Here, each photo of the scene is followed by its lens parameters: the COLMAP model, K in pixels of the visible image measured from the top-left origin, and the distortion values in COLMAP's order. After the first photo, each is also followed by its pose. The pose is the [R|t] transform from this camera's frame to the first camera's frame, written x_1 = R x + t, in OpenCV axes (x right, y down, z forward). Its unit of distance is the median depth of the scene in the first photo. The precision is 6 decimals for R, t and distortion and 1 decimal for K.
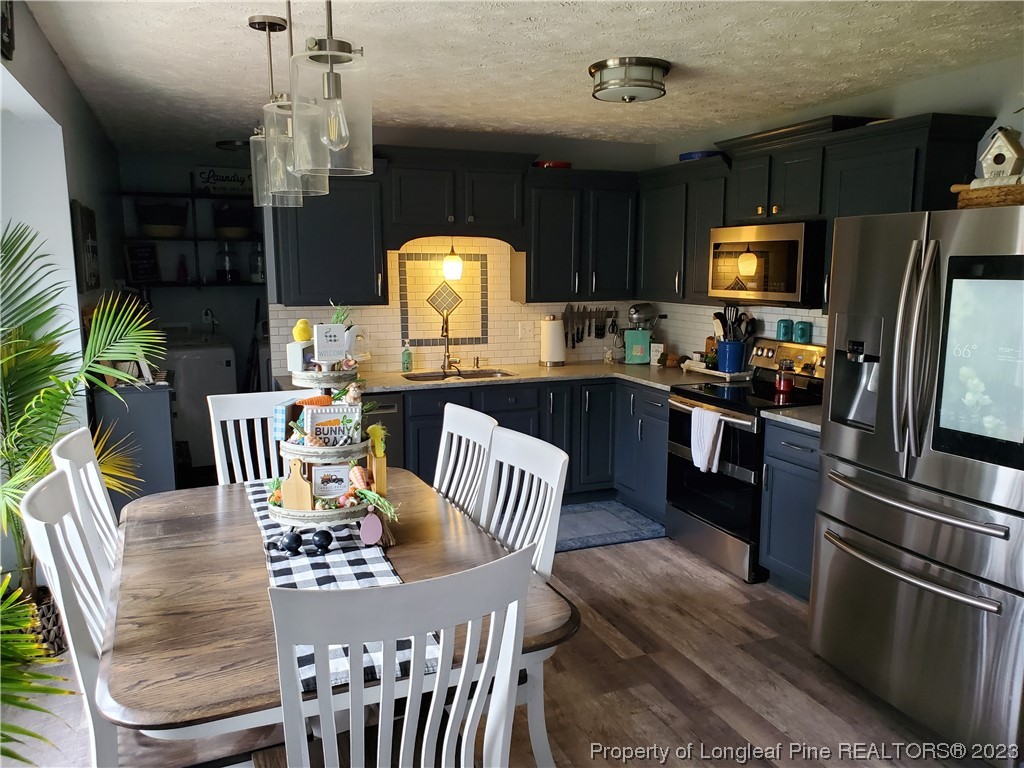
lens RADIAL K [[791.2, 0, 508.3], [0, 791.2, 390.3], [0, 0, 1]] dist [0.025962, -0.004502]
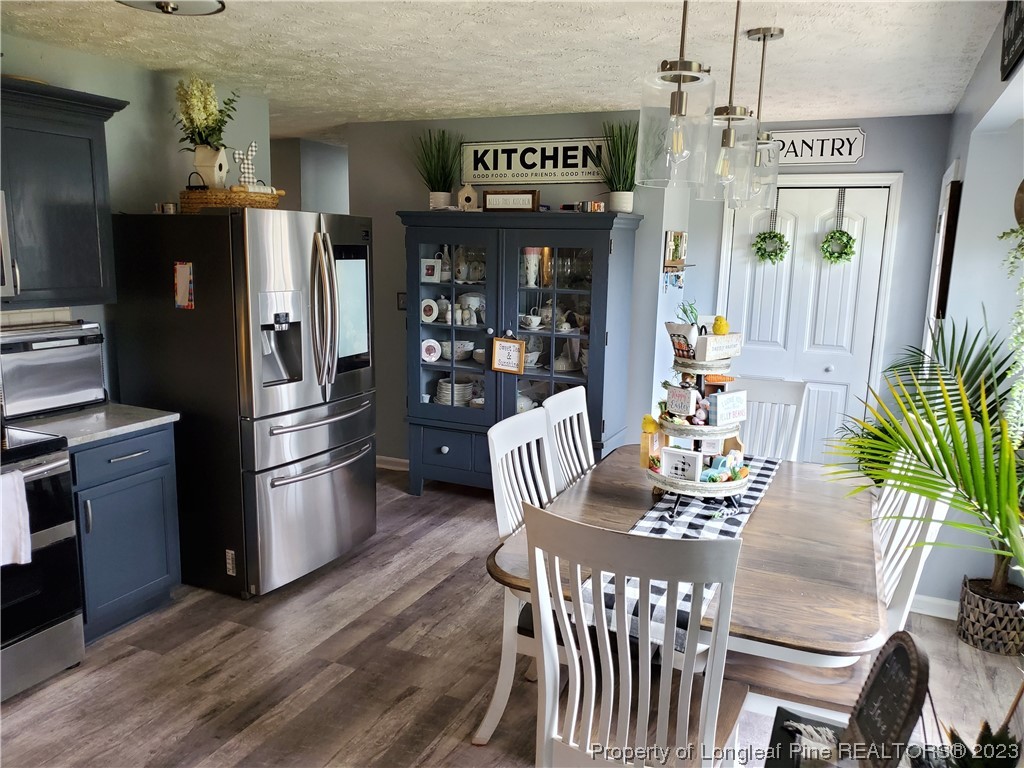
lens RADIAL K [[791.2, 0, 515.0], [0, 791.2, 385.6], [0, 0, 1]] dist [0.025962, -0.004502]
pose [[-0.685761, -0.145024, 0.713232, -0.432100], [0.092592, 0.954602, 0.283128, -0.168218], [-0.721913, 0.260198, -0.641201, 0.965414]]
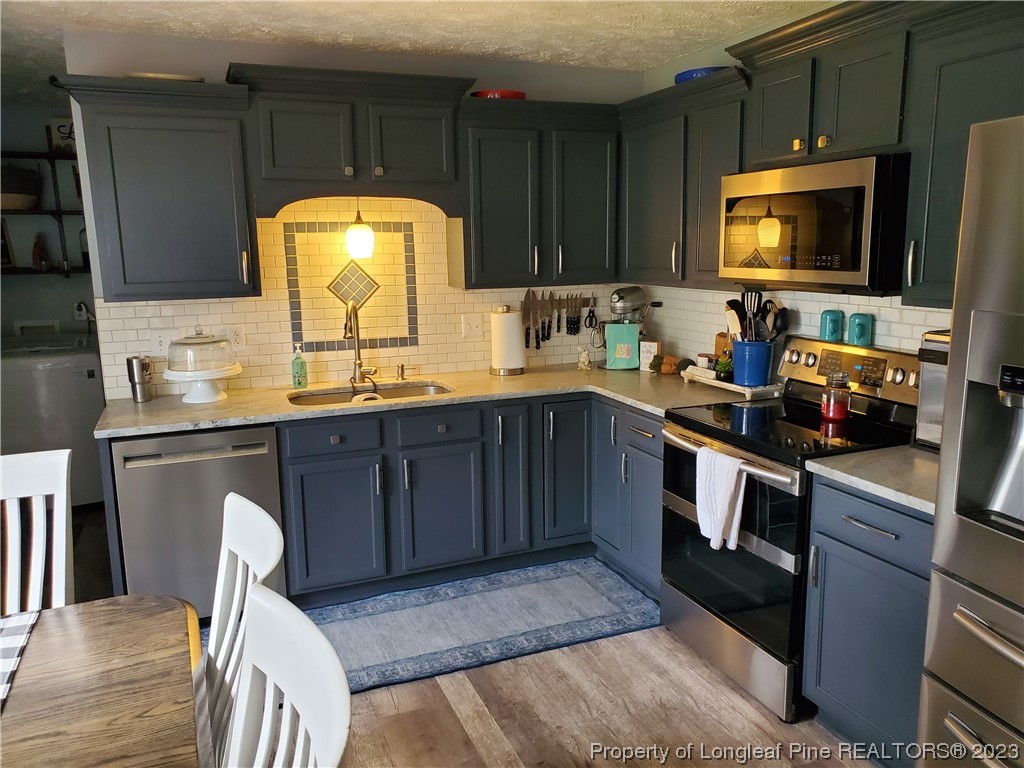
lens RADIAL K [[791.2, 0, 516.5], [0, 791.2, 385.1], [0, 0, 1]] dist [0.025962, -0.004502]
pose [[0.999880, -0.015490, -0.000506, 0.075260], [0.015497, 0.999681, 0.019945, -0.041174], [0.000197, -0.019951, 0.999801, 0.307676]]
